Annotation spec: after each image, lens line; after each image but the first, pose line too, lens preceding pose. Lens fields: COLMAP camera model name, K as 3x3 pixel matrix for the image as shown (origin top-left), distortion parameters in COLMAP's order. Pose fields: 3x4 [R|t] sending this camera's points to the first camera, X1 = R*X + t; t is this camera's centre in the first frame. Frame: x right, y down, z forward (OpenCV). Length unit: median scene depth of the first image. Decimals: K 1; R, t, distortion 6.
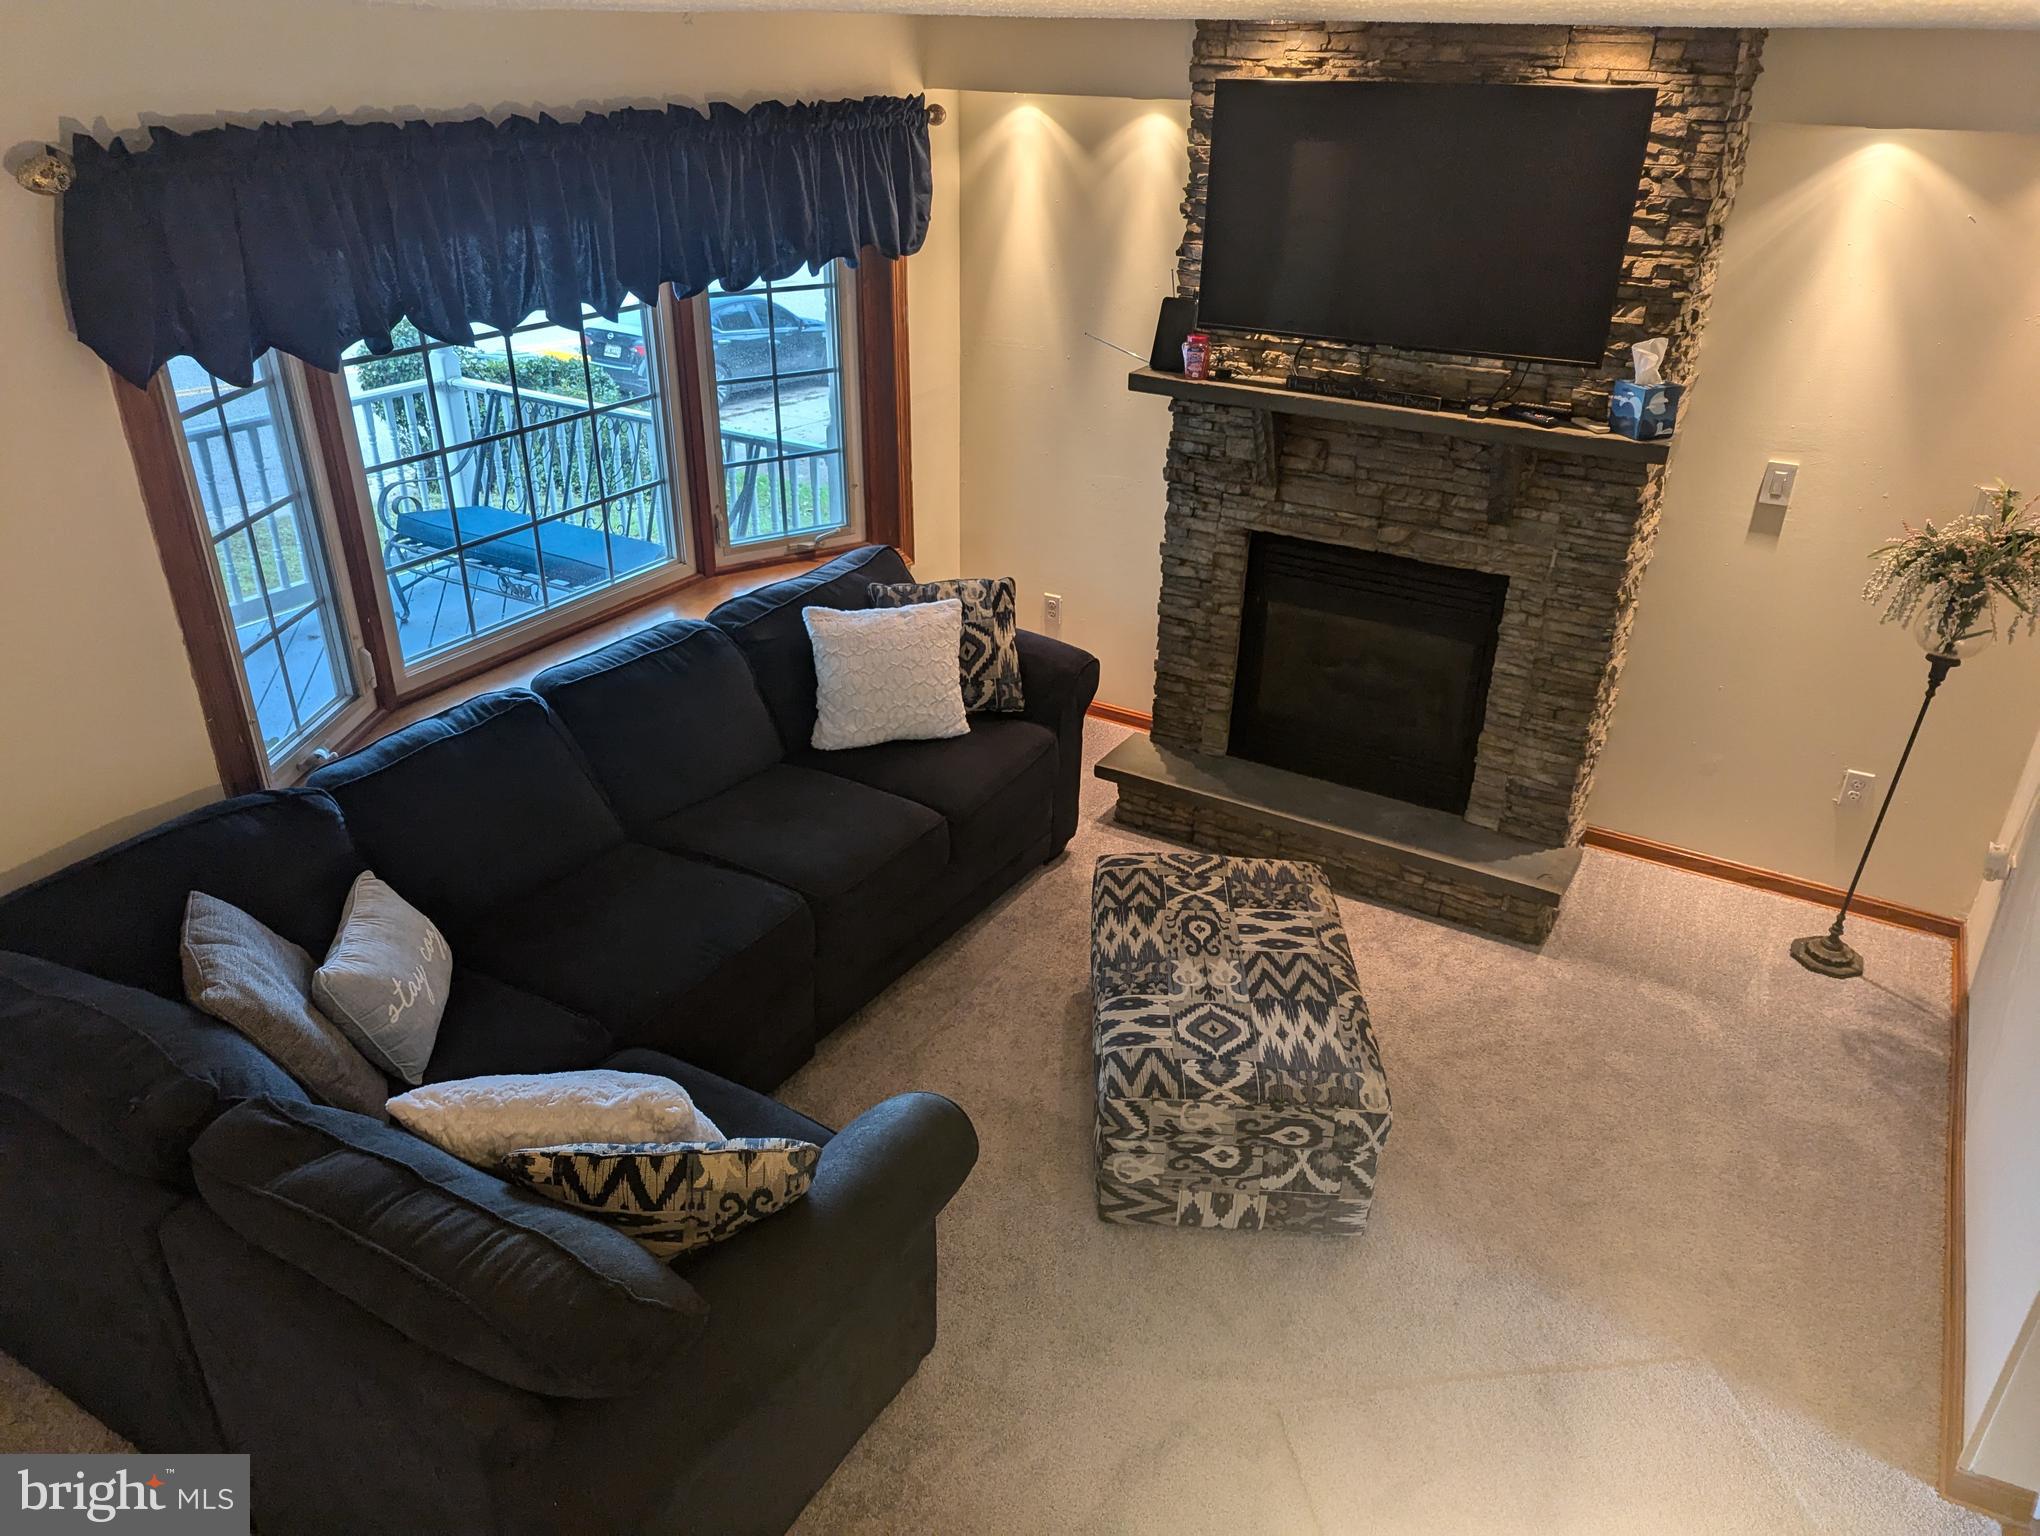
lens RADIAL K [[1429.1, 0, 1020.0], [0, 1429.1, 768.0], [0, 0, 1]] dist [0.068373, -0.048050]
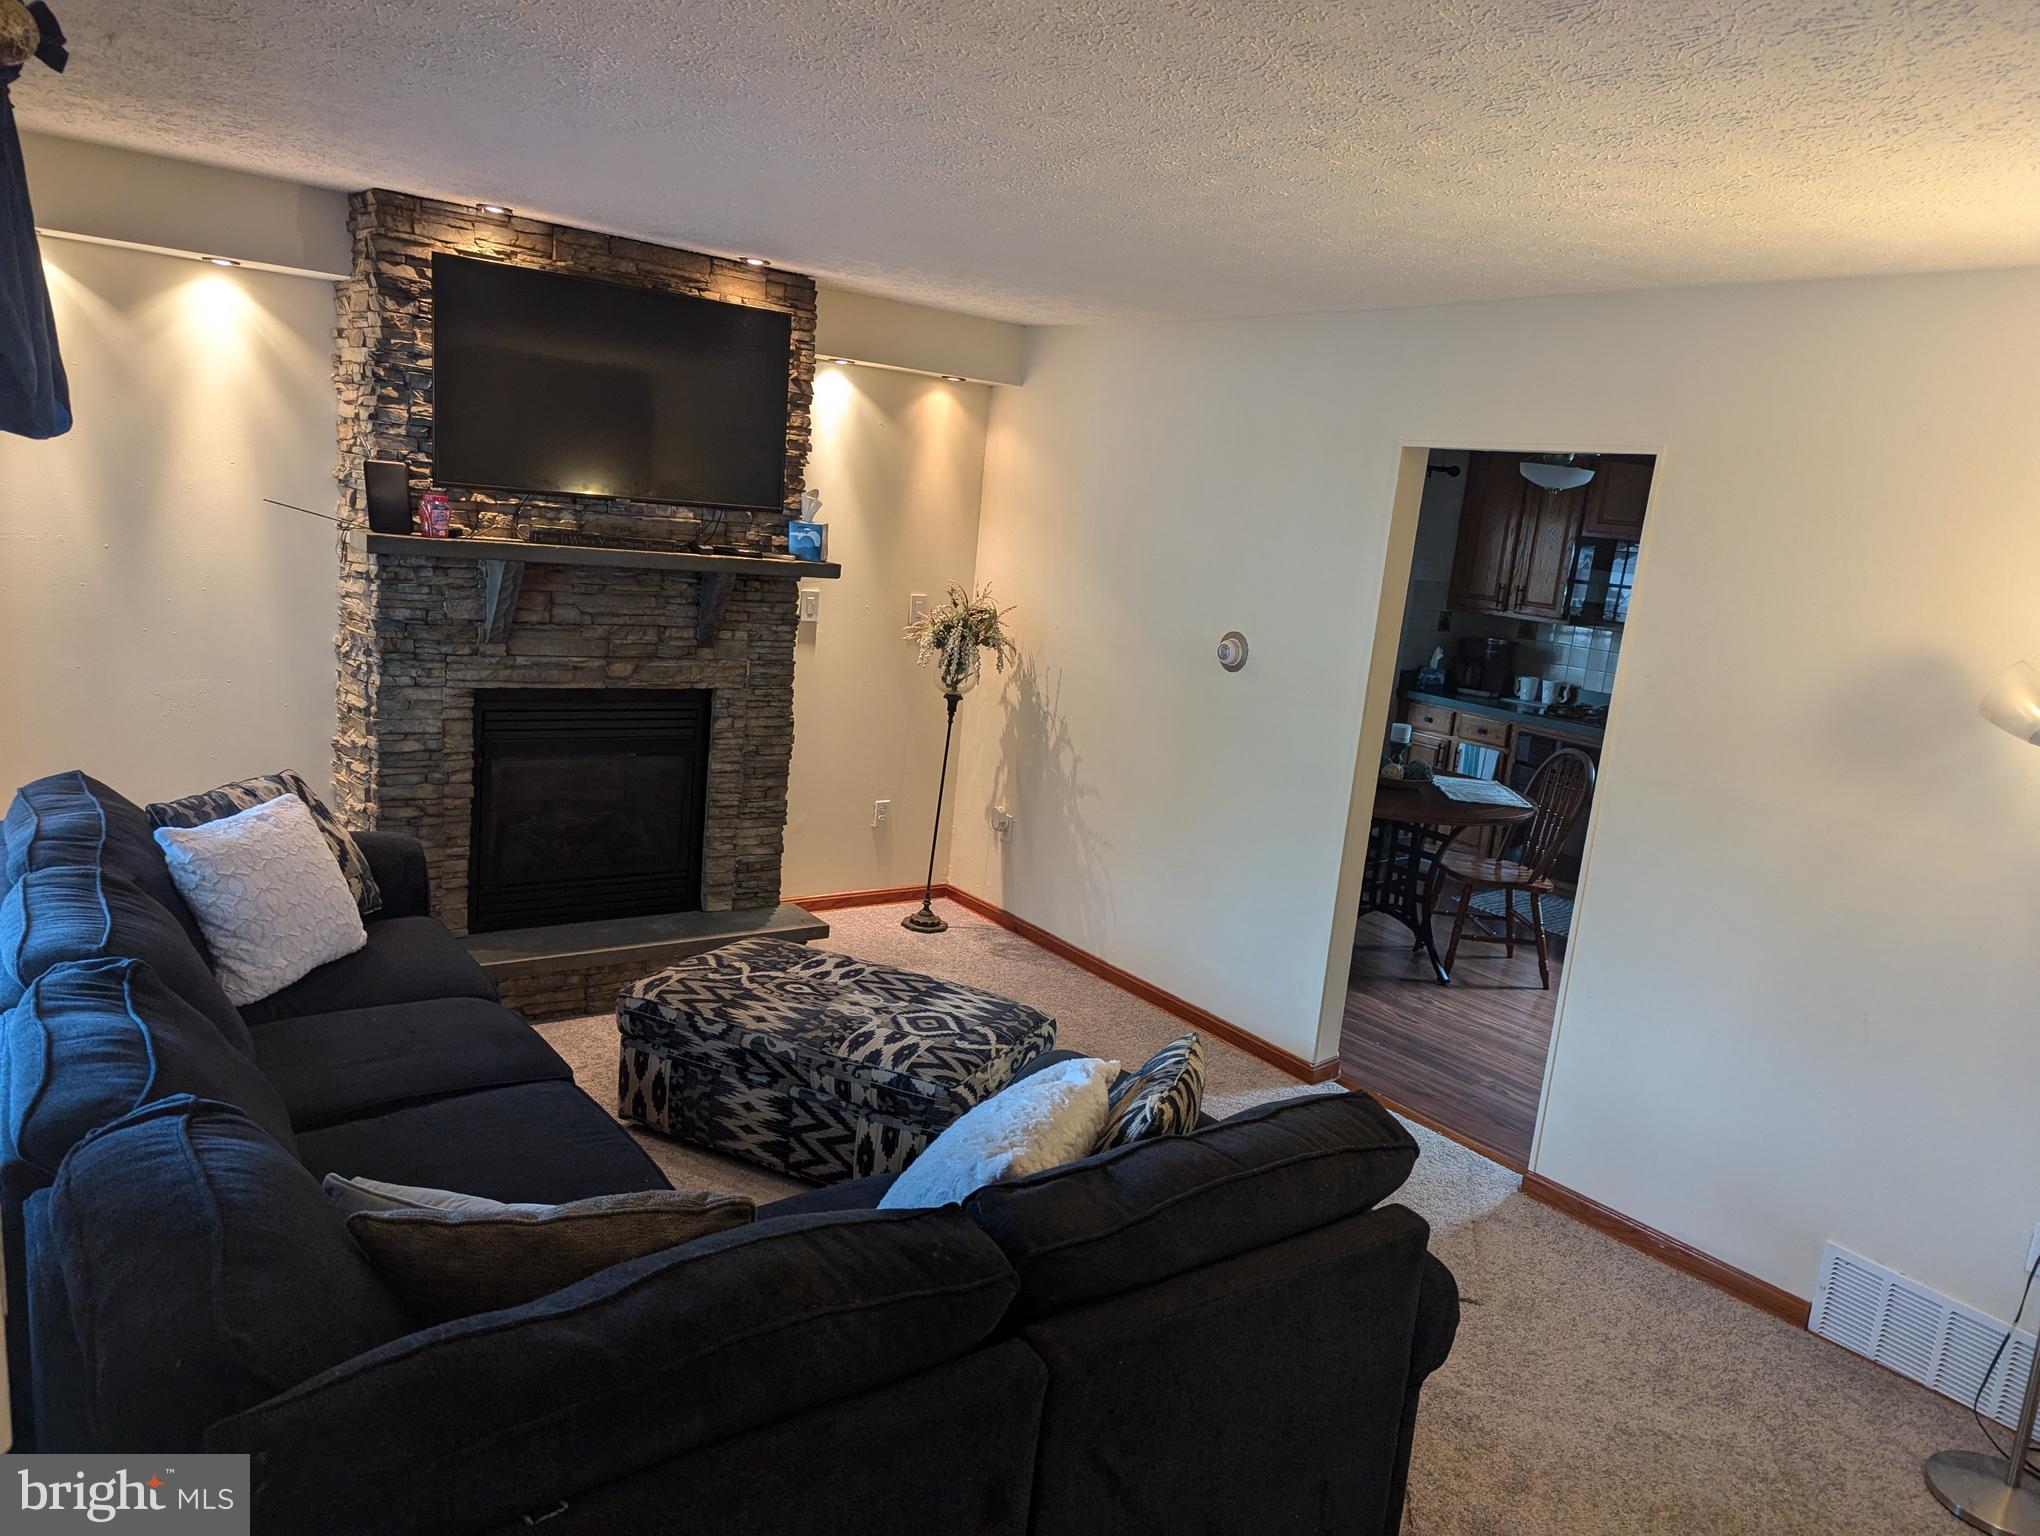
lens RADIAL K [[1429.1, 0, 1020.0], [0, 1429.1, 768.0], [0, 0, 1]] dist [0.068373, -0.048050]
pose [[0.390277, -0.156020, 0.907382, -0.676159], [0.340115, 0.940258, 0.015385, -0.003310], [-0.855574, 0.302610, 0.420025, 0.309113]]
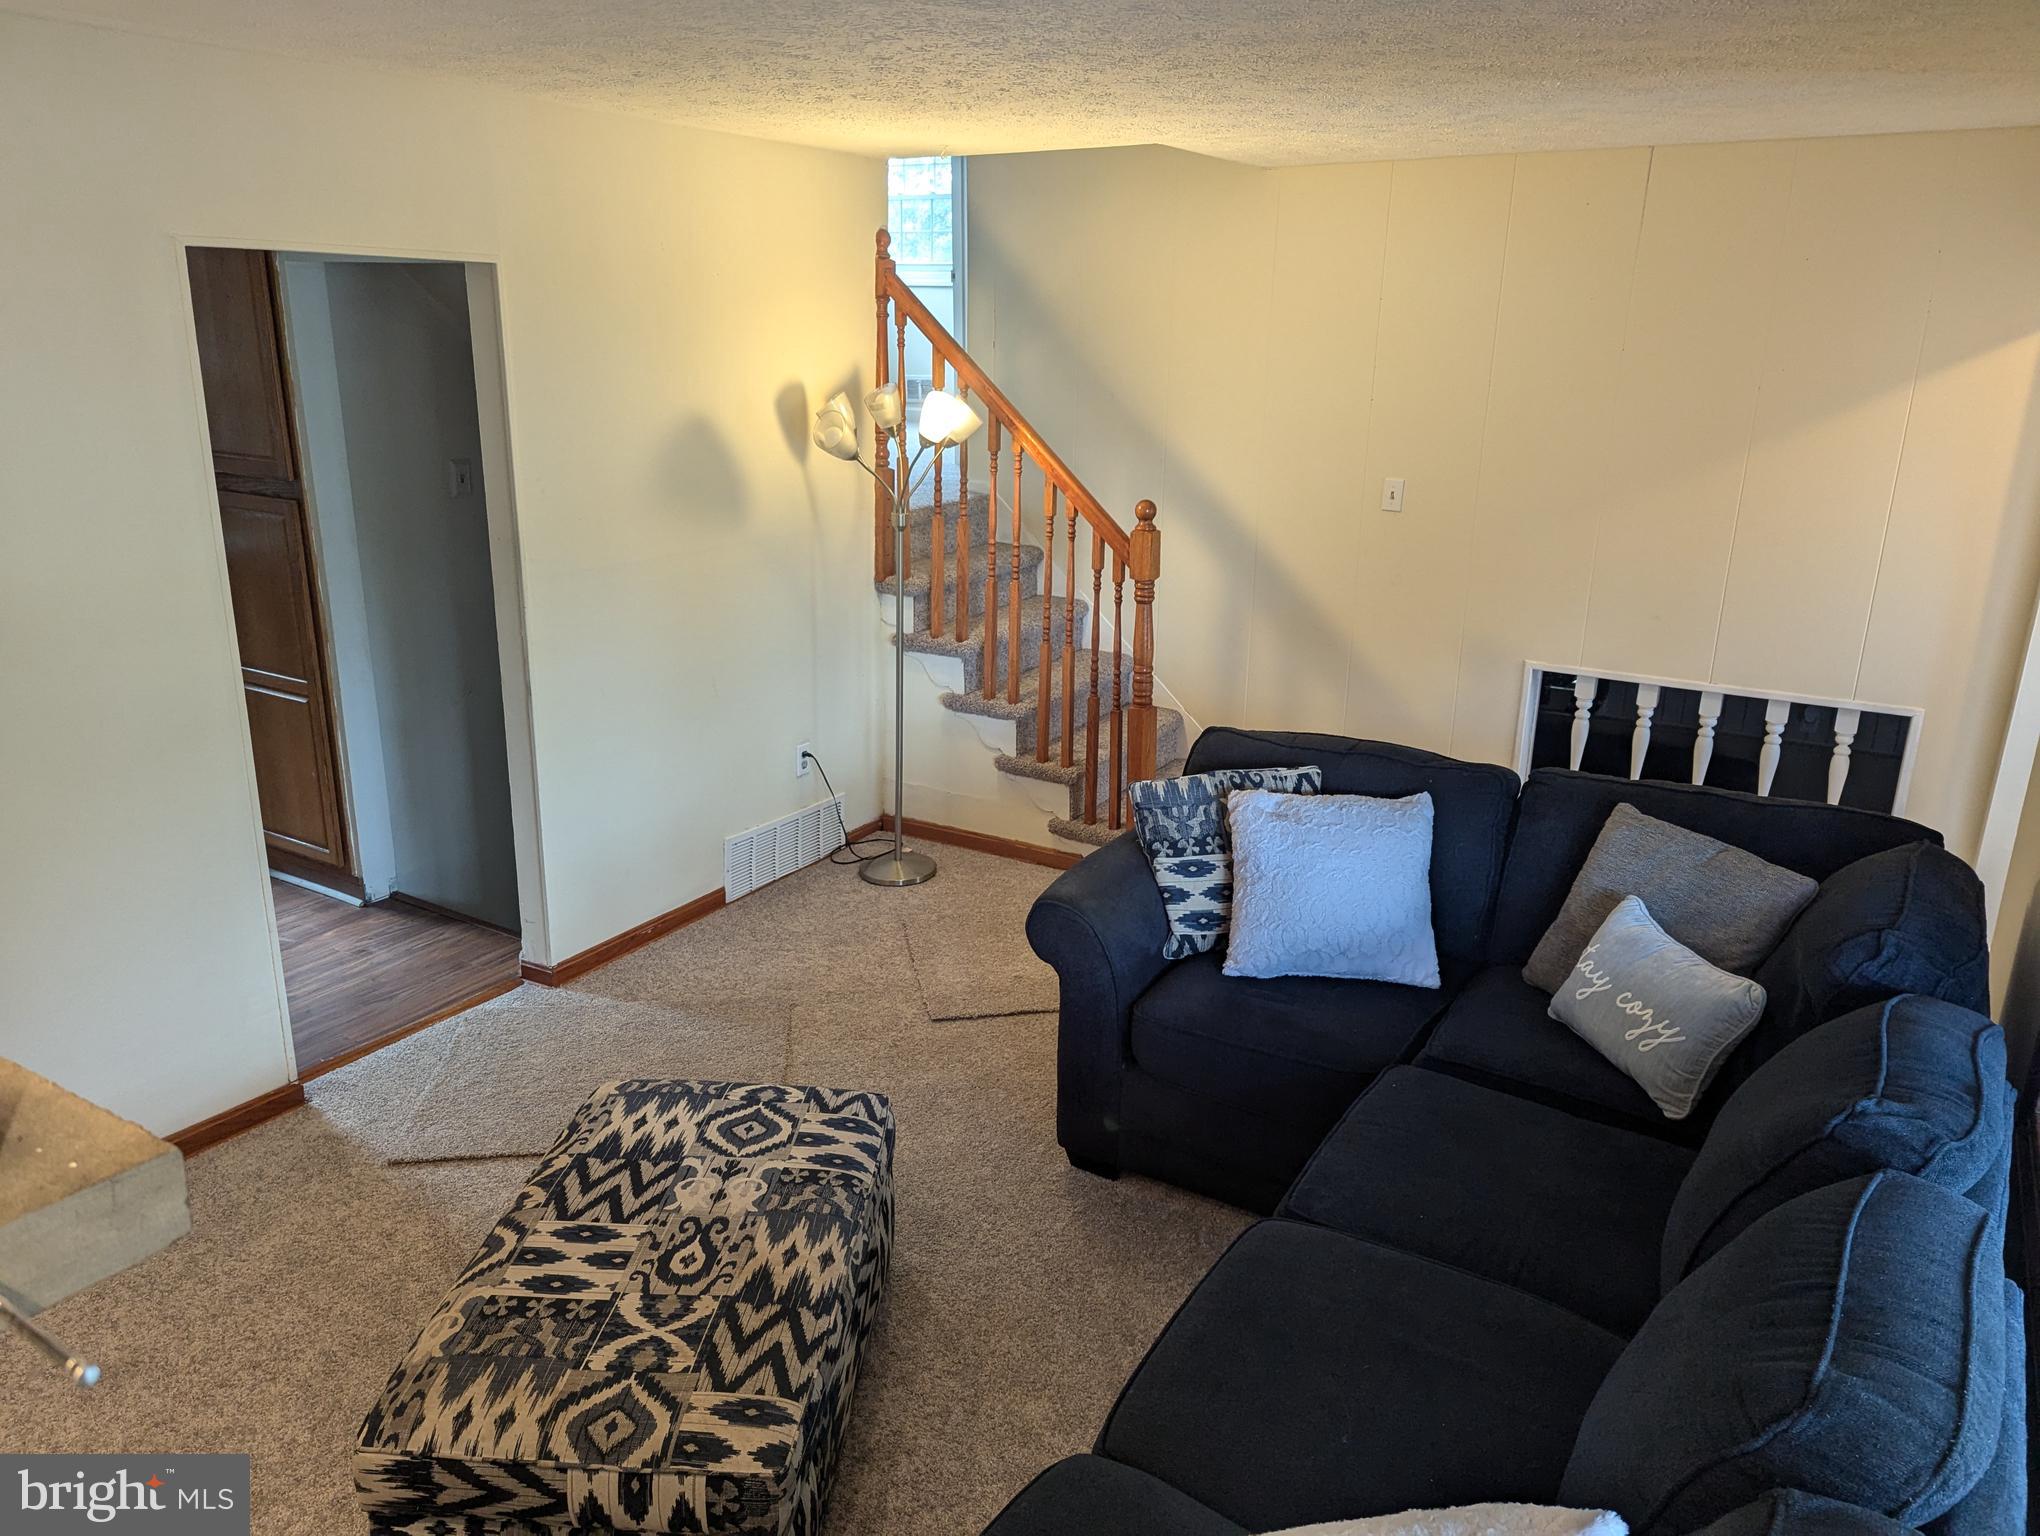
lens RADIAL K [[1429.1, 0, 1020.0], [0, 1429.1, 768.0], [0, 0, 1]] dist [0.068373, -0.048050]
pose [[-0.999019, -0.041684, 0.014925, -0.023778], [-0.019557, 0.717876, 0.695897, -0.453514], [-0.039722, 0.694922, -0.717987, 1.158148]]
